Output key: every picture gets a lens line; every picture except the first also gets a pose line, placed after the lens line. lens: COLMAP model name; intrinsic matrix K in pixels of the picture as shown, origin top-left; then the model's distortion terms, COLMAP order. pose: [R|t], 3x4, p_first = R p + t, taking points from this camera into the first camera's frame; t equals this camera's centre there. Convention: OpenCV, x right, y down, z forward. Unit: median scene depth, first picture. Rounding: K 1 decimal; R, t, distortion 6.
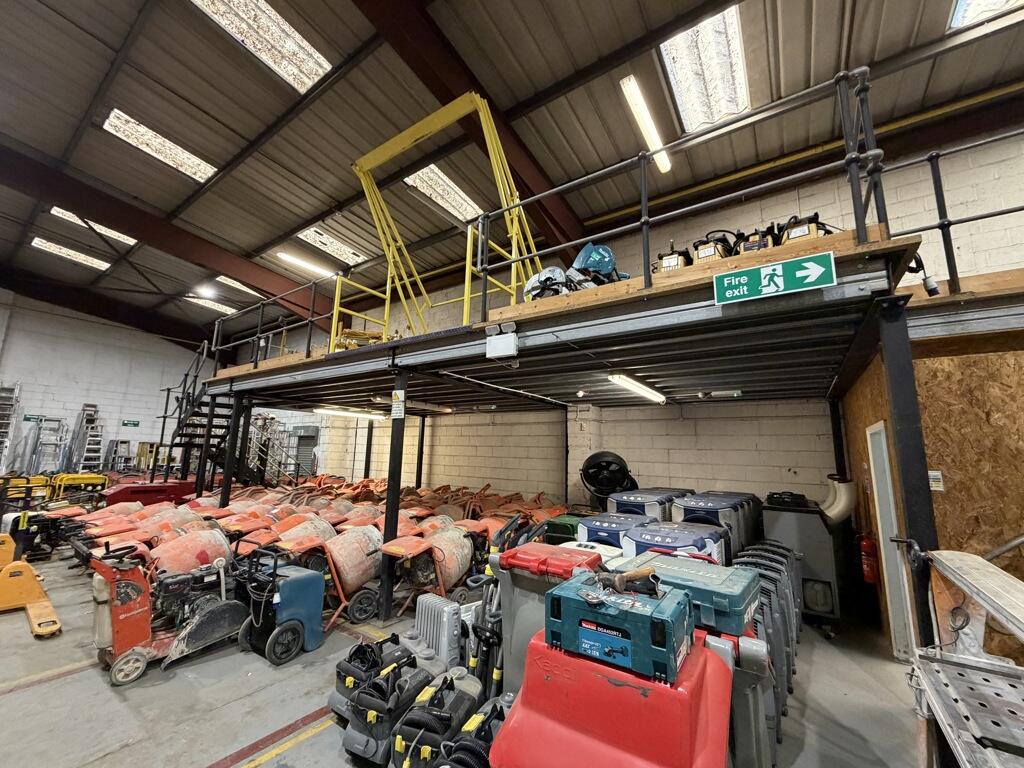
lens RADIAL K [[406.8, 0, 509.4], [0, 406.8, 385.7], [0, 0, 1]] dist [0.000853, -0.000033]
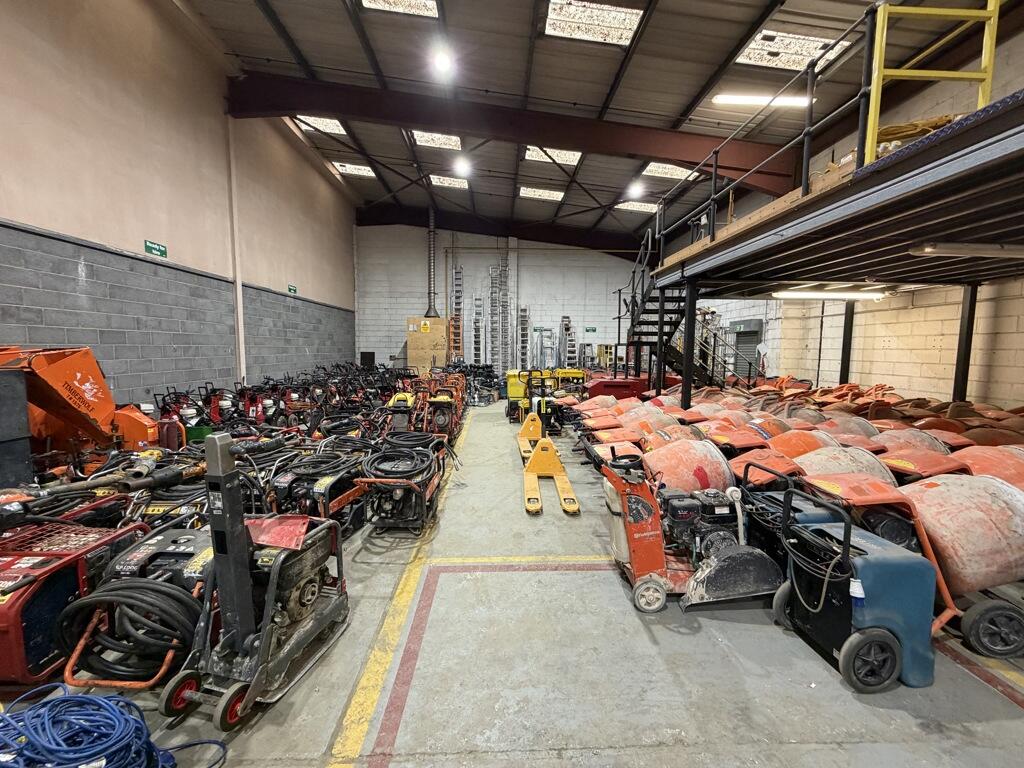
lens RADIAL K [[406.8, 0, 509.4], [0, 406.8, 385.7], [0, 0, 1]] dist [0.000853, -0.000033]
pose [[0.594322, 0.052184, -0.802532, -0.197599], [0.140472, 0.975817, 0.167480, 0.039747], [0.791864, -0.212270, 0.572619, 0.166535]]
